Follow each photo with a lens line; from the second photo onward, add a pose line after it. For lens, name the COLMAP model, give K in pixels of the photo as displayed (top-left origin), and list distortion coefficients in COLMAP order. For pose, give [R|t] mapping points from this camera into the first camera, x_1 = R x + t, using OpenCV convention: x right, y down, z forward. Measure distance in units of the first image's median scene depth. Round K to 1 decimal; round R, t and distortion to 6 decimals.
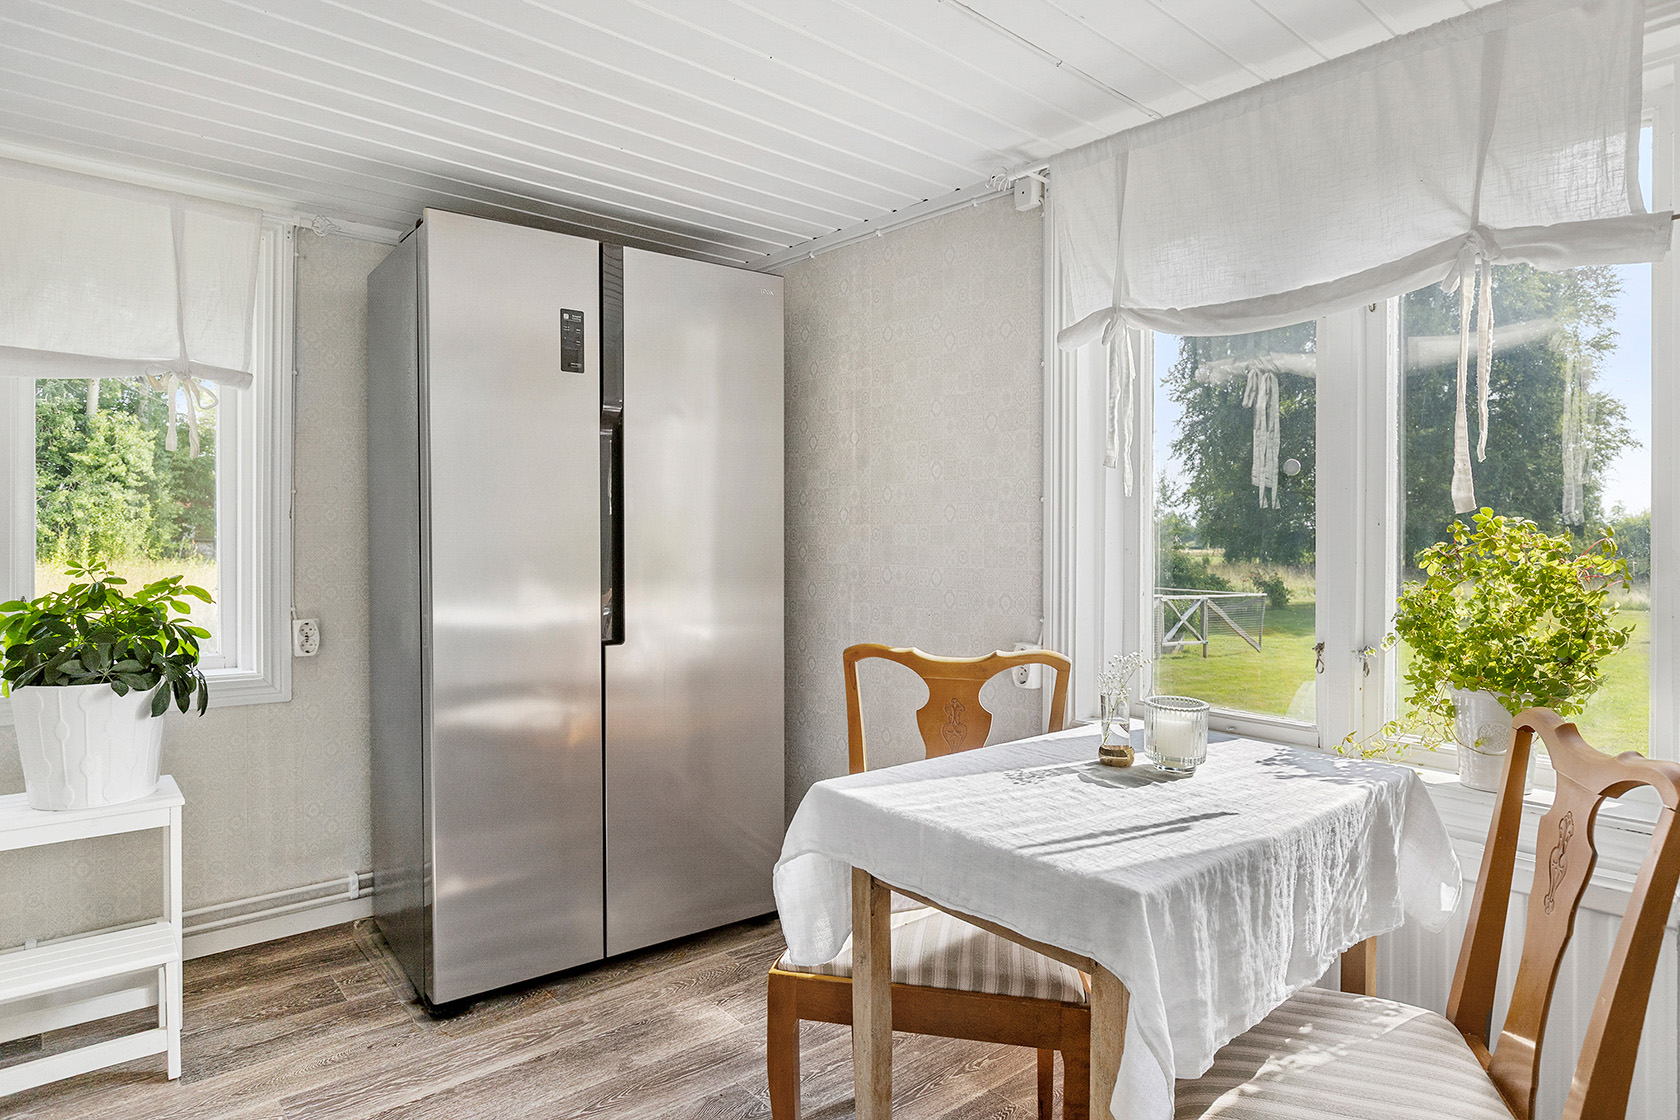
lens RADIAL K [[1012.1, 0, 833.7], [0, 1012.1, 546.4], [0, 0, 1]] dist [0.005647, 0.000262]
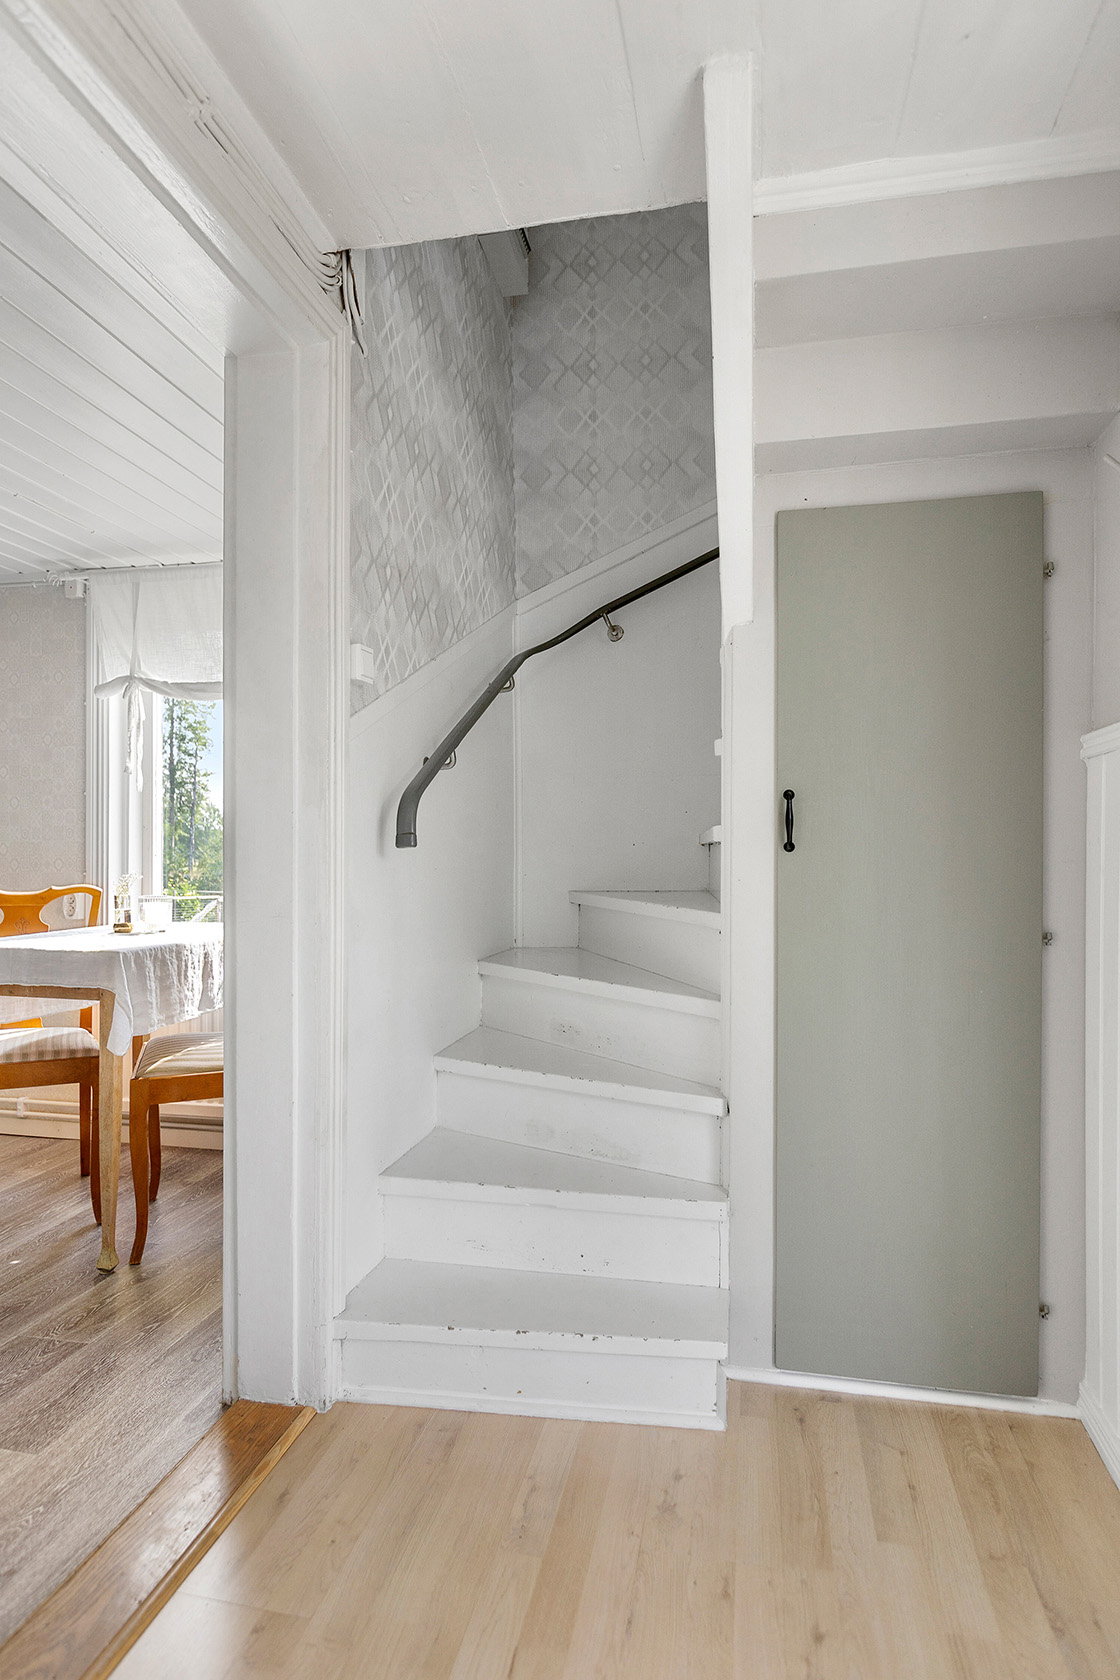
lens RADIAL K [[1012.1, 0, 545.5], [0, 1012.1, 838.4], [0, 0, 1]] dist [0.005647, 0.000262]
pose [[0.818053, 0.001486, 0.575141, -0.117396], [0.011626, 0.999750, -0.019119, 0.065665], [-0.575026, 0.022327, 0.817831, -0.726236]]
